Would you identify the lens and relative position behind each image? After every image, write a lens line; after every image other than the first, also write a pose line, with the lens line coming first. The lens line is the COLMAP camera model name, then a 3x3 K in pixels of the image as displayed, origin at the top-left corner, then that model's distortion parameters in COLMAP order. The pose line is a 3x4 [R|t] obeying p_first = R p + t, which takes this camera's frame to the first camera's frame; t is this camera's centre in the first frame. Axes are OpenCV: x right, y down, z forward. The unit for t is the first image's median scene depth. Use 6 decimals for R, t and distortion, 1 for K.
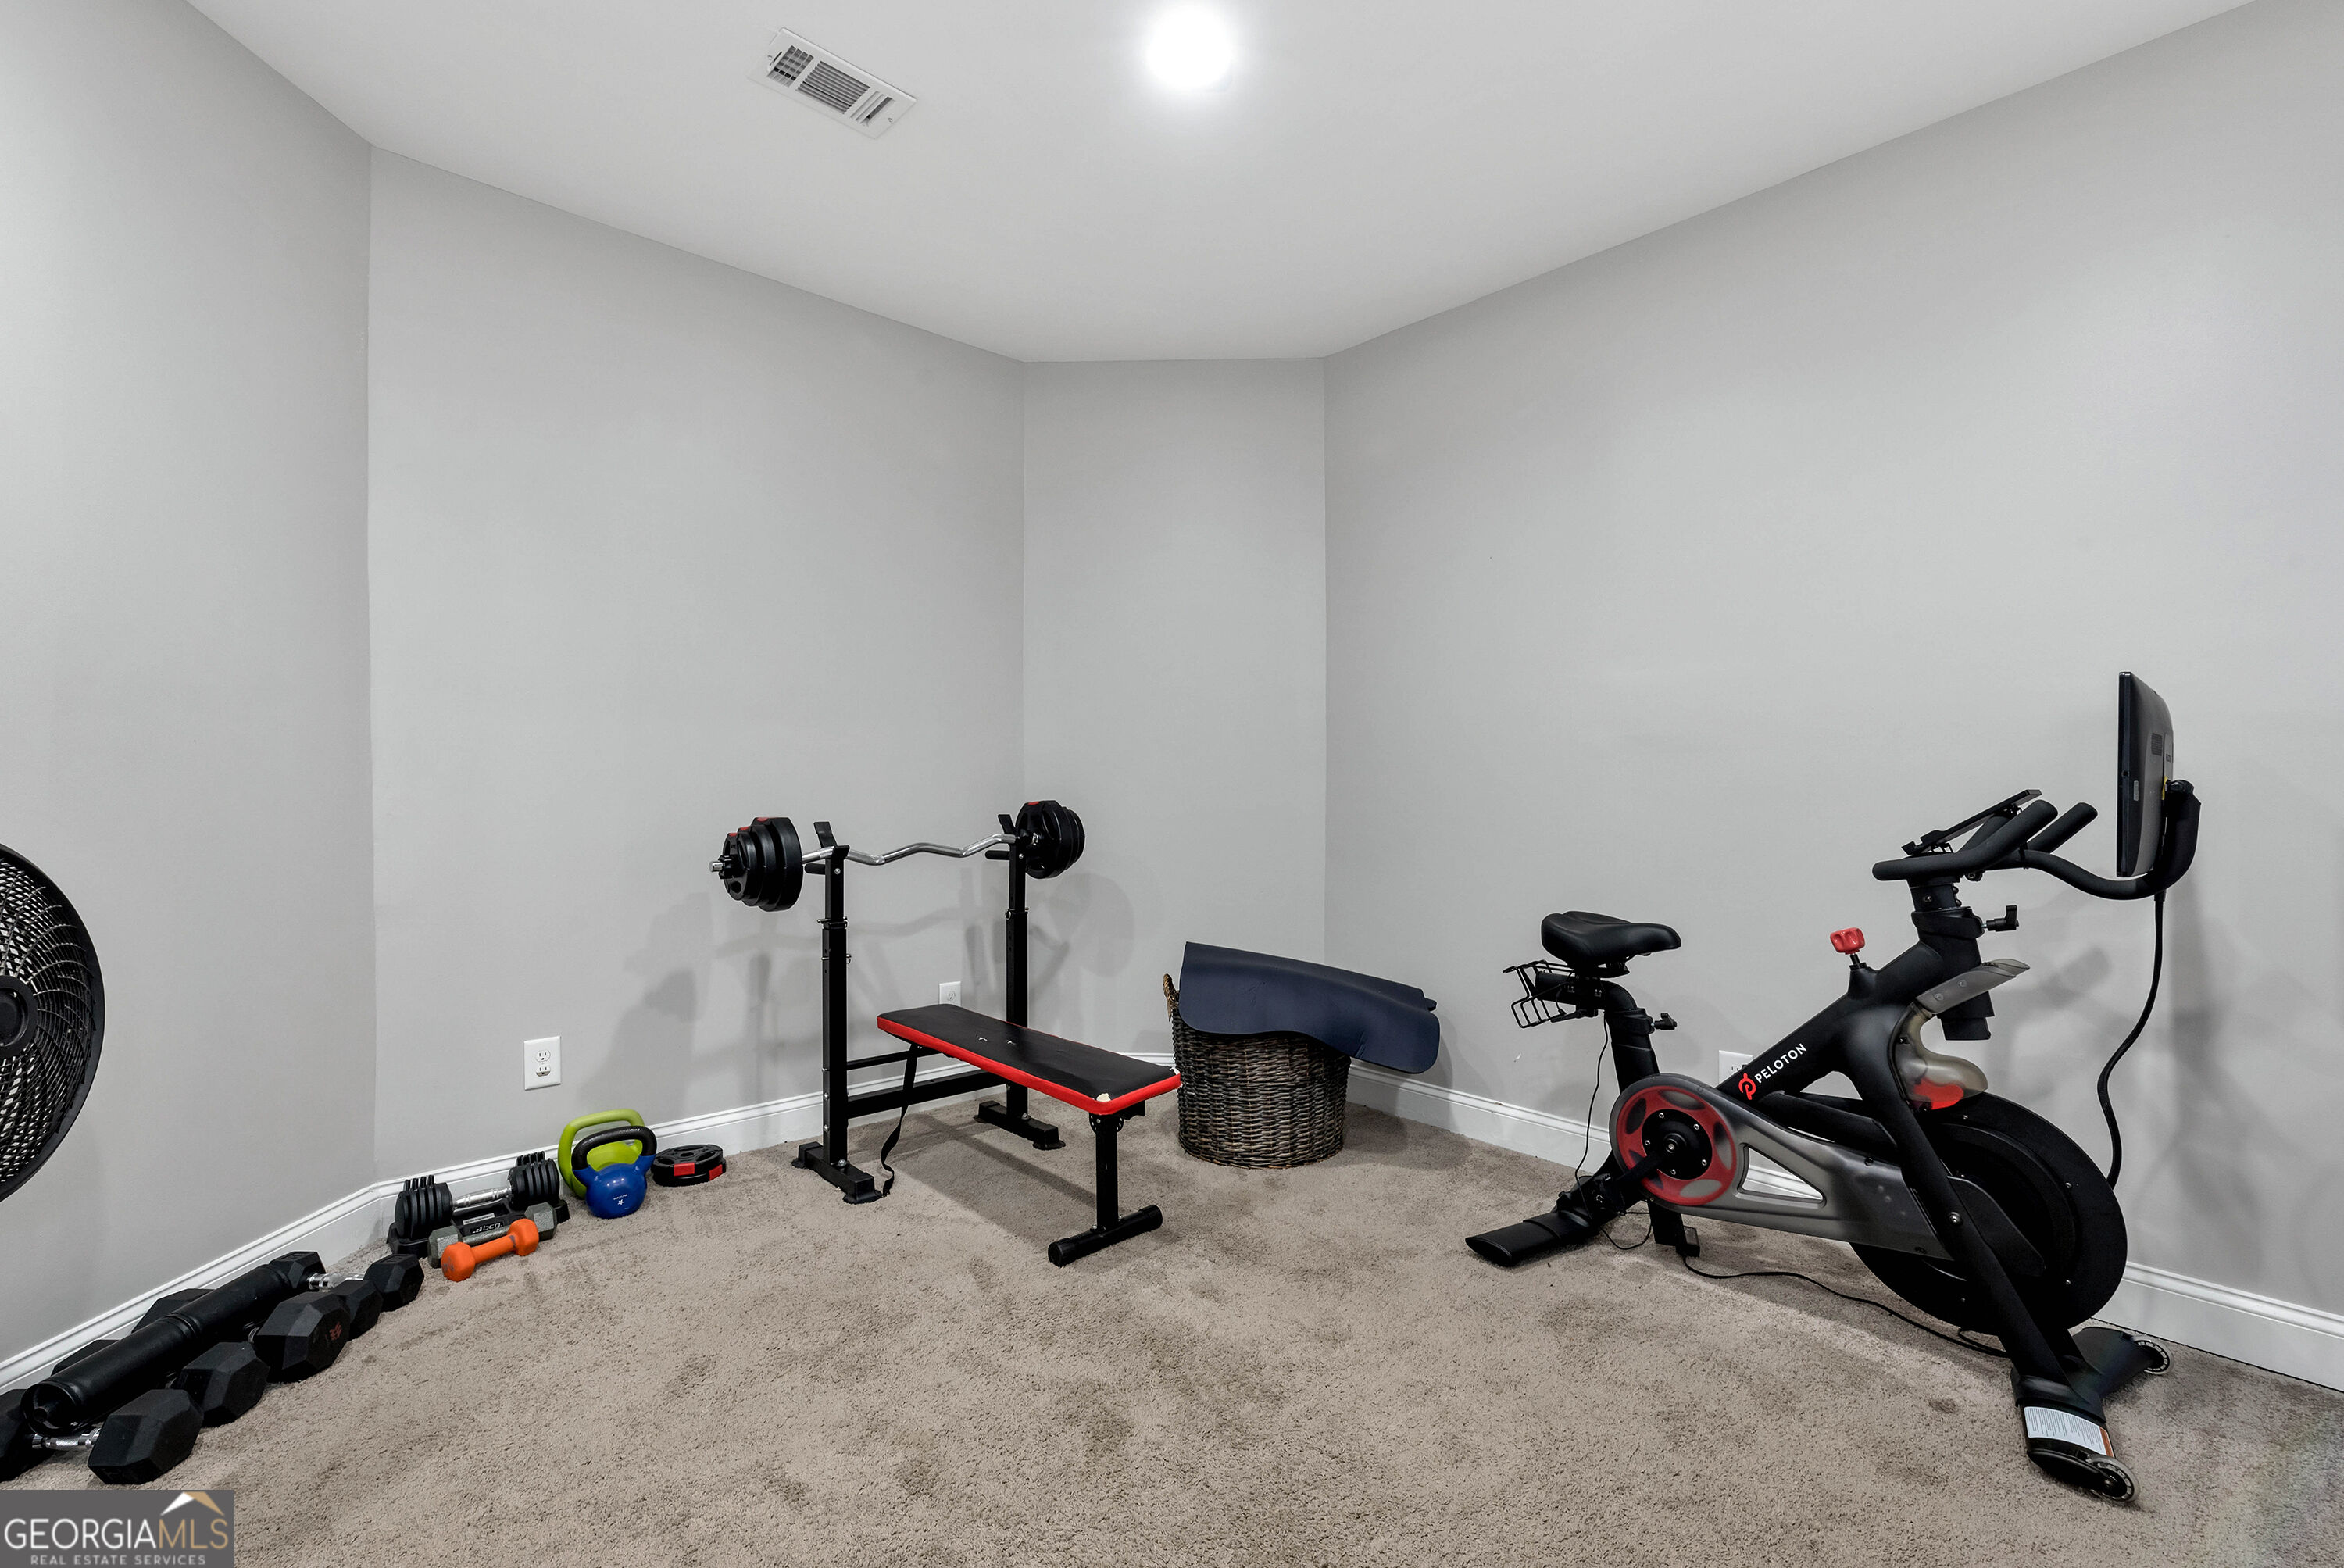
lens RADIAL K [[1035.5, 0, 1195.9], [0, 1035.5, 790.1], [0, 0, 1]] dist [-0.000700, -0.000354]
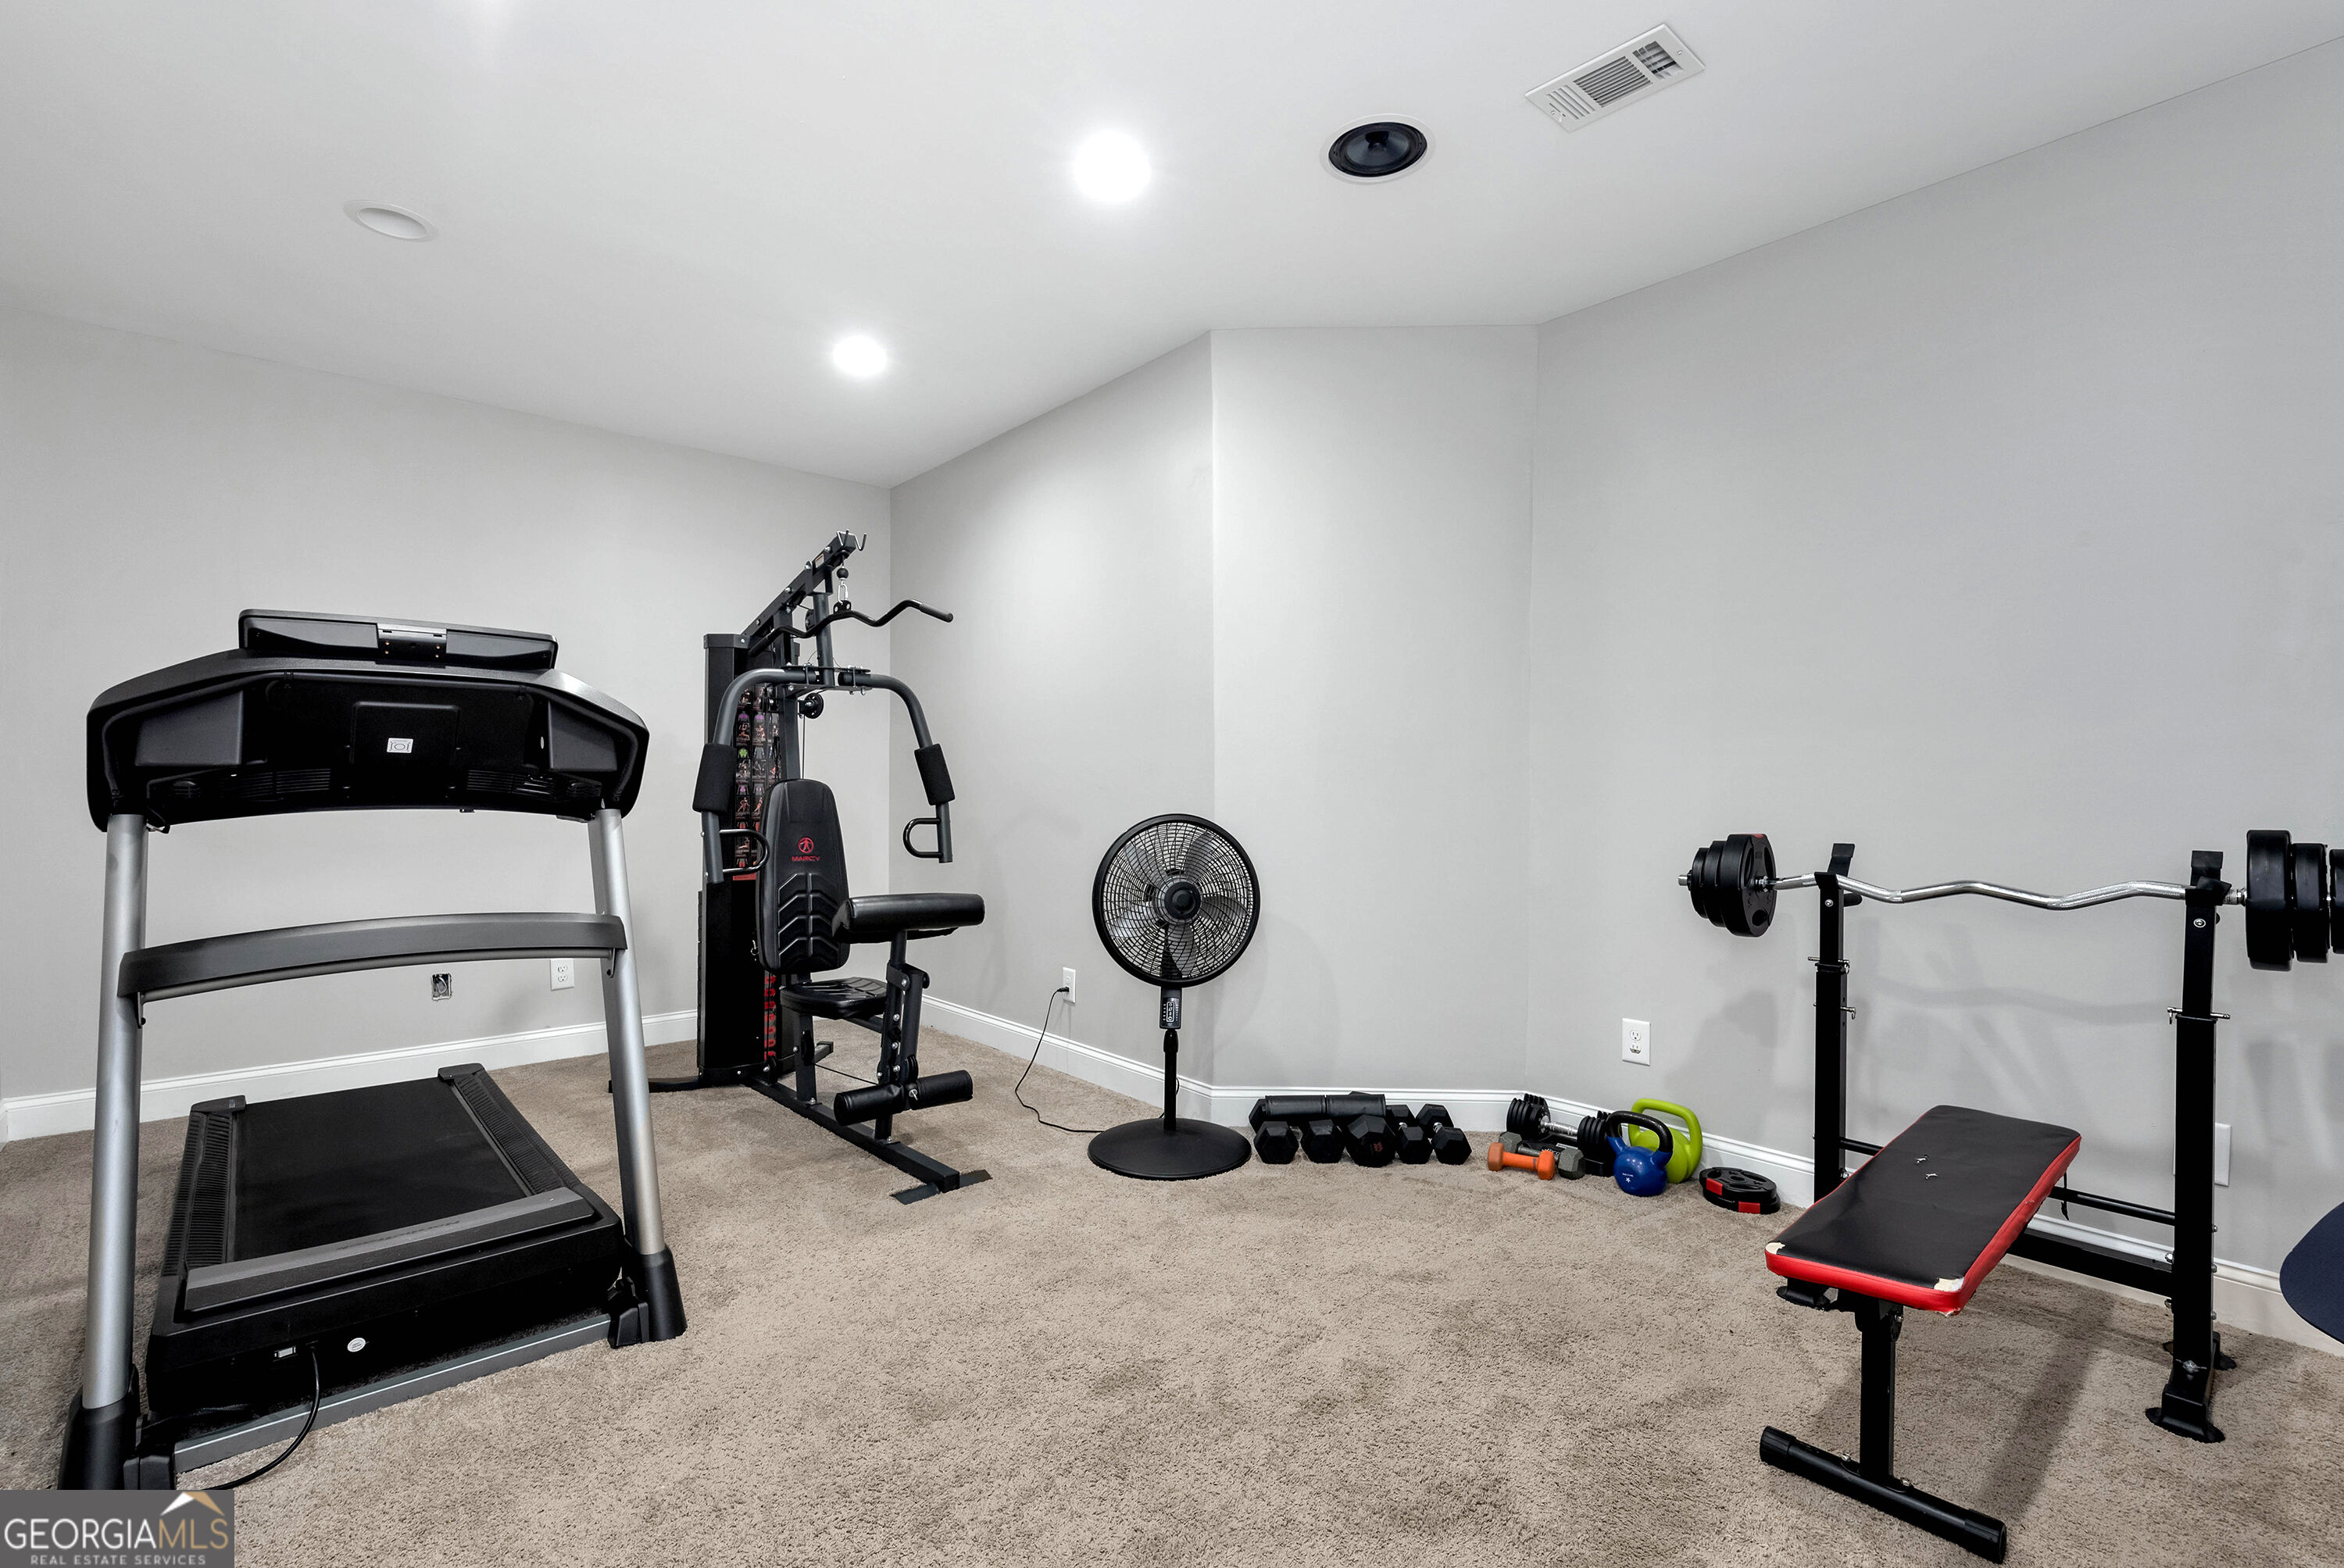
lens RADIAL K [[1035.5, 0, 1159.7], [0, 1035.5, 791.2], [0, 0, 1]] dist [-0.000700, -0.000354]
pose [[-0.027819, -0.000715, -0.999613, 0.545815], [-0.014234, 0.999899, -0.000319, -0.004101], [0.999512, 0.014219, -0.027826, 0.526992]]
